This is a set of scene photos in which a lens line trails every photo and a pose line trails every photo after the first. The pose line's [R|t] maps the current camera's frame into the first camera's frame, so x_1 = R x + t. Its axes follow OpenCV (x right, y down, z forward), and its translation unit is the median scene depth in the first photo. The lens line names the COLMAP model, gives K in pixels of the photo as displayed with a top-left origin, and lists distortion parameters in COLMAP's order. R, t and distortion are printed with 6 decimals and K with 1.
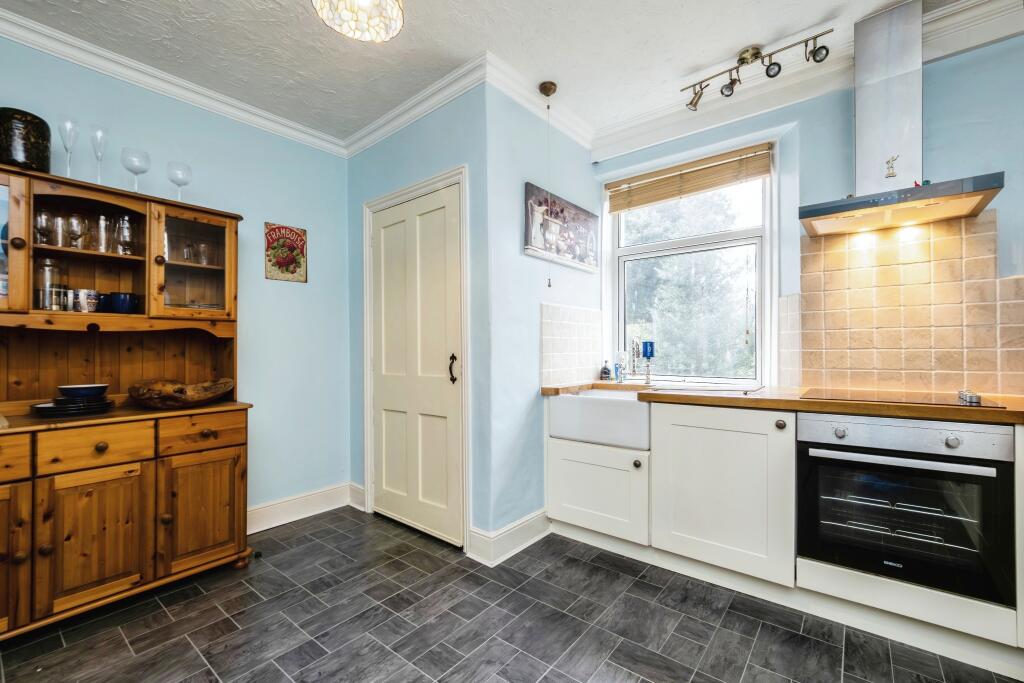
lens RADIAL K [[436.4, 0, 511.0], [0, 436.4, 348.1], [0, 0, 1]] dist [0.001428, -0.000581]
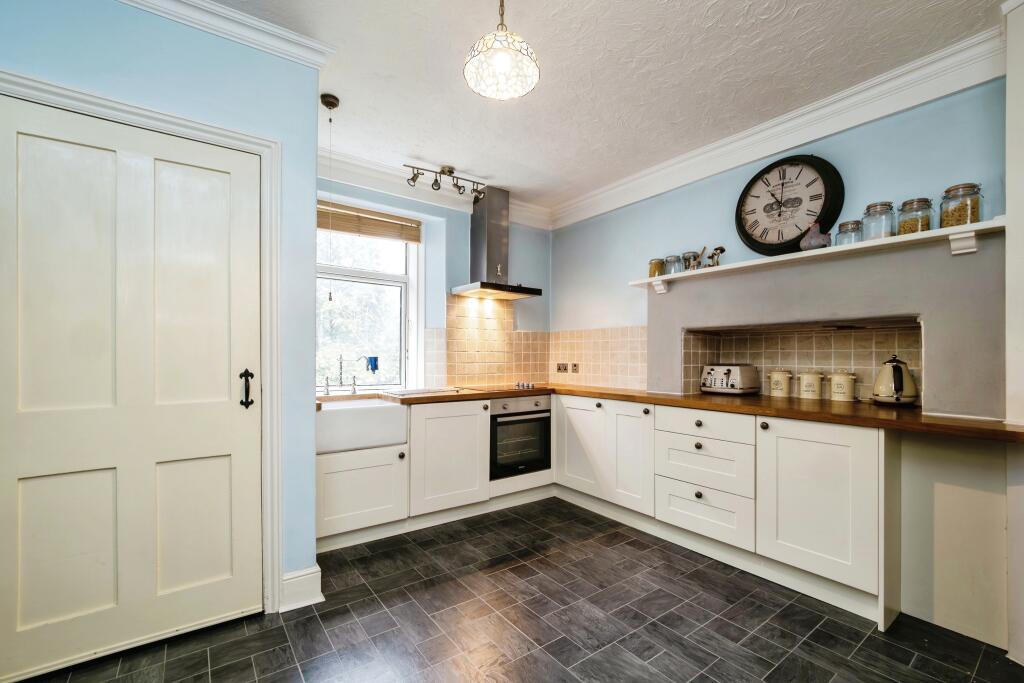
lens RADIAL K [[436.4, 0, 504.2], [0, 436.4, 359.0], [0, 0, 1]] dist [0.001428, -0.000581]
pose [[0.262788, 0.007505, 0.964824, -0.865093], [-0.004838, 0.999967, -0.006460, -0.003634], [-0.964841, -0.002970, 0.262816, 0.404825]]
